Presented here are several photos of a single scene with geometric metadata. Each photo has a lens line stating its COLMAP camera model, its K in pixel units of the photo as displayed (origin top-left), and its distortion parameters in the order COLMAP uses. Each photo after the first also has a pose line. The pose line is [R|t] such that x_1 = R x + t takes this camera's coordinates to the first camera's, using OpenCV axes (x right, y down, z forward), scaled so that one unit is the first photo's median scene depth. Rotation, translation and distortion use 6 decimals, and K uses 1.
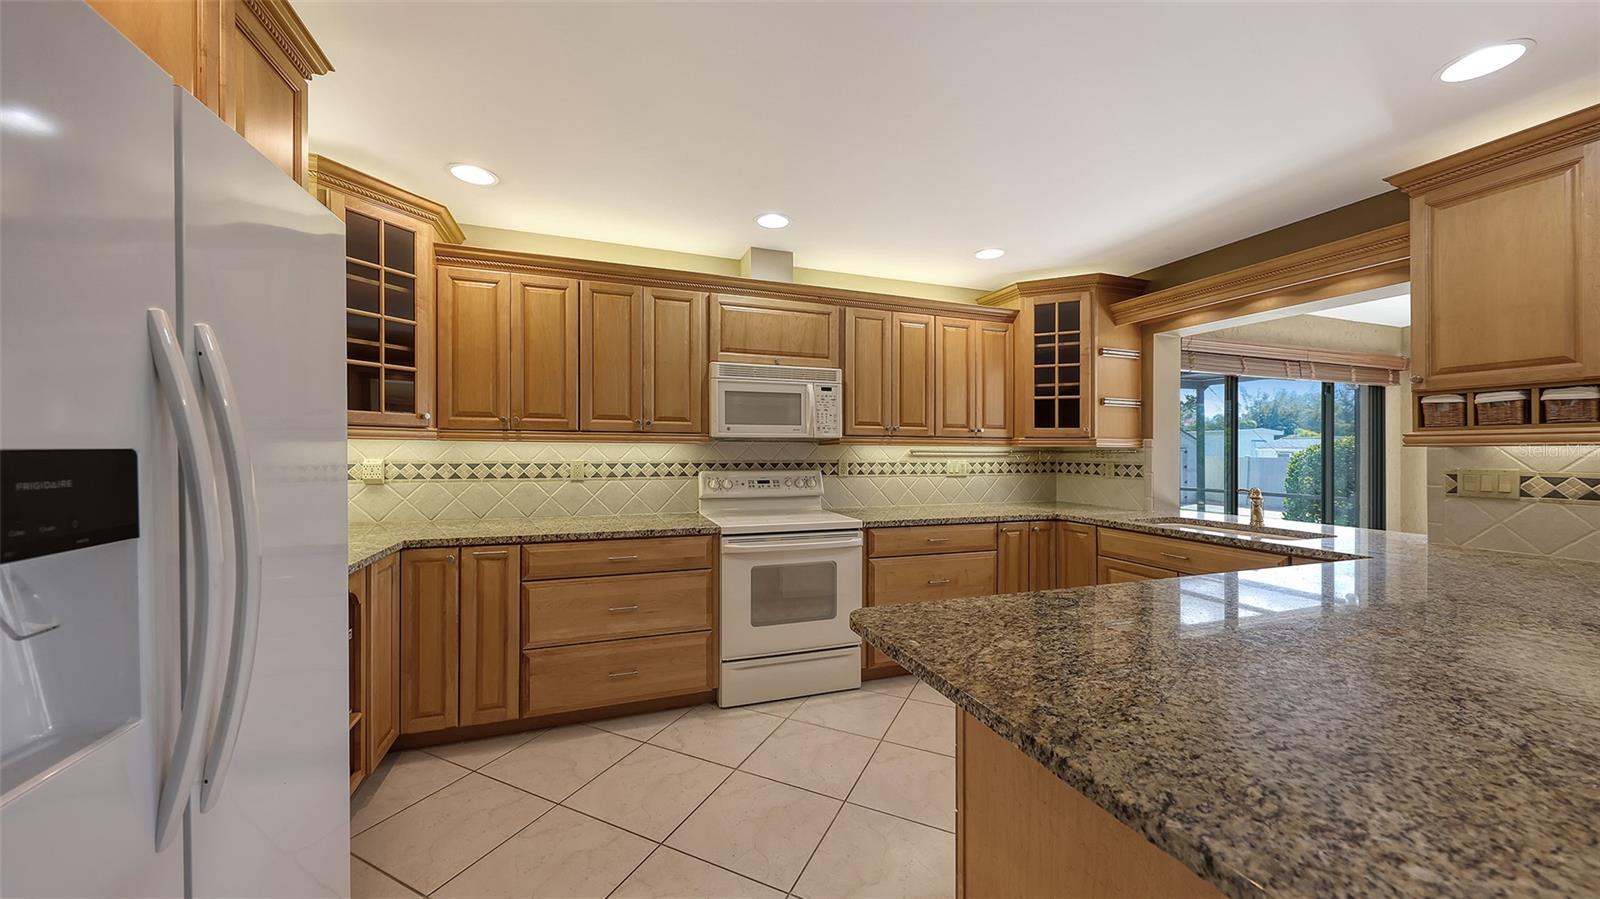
lens RADIAL K [[555.3, 0, 806.3], [0, 555.3, 451.8], [0, 0, 1]] dist [0.001548, -0.000332]
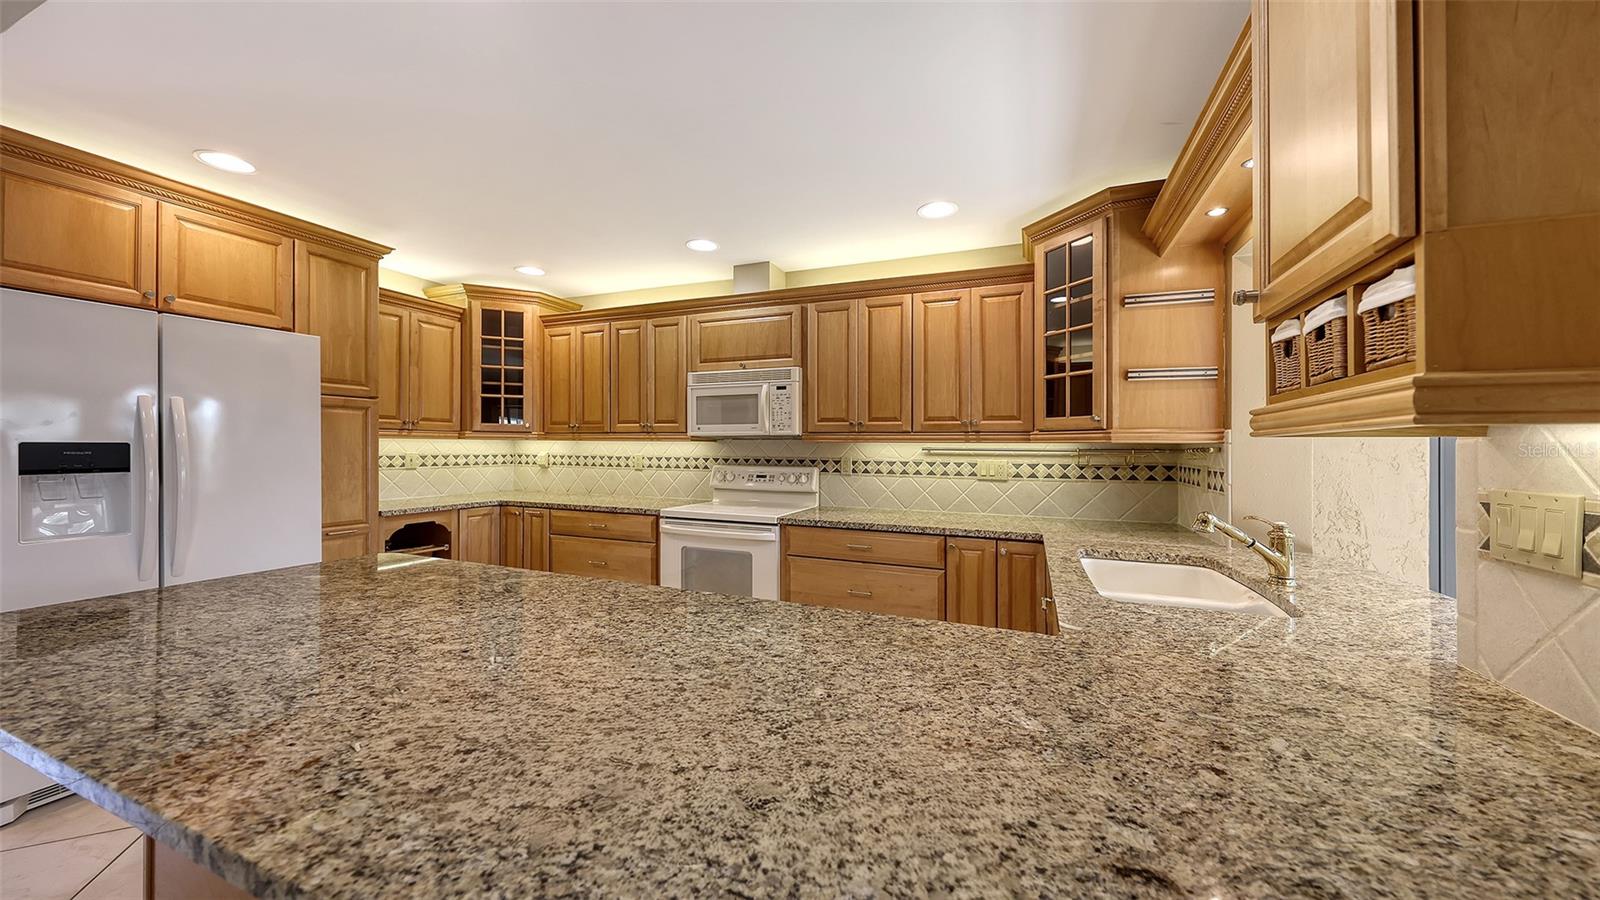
lens RADIAL K [[555.3, 0, 812.8], [0, 555.3, 446.2], [0, 0, 1]] dist [0.001548, -0.000332]
pose [[0.744273, -0.000828, -0.667875, 0.768960], [-0.006531, 0.999942, -0.008517, 0.003833], [0.667843, 0.010701, 0.744225, 0.273601]]
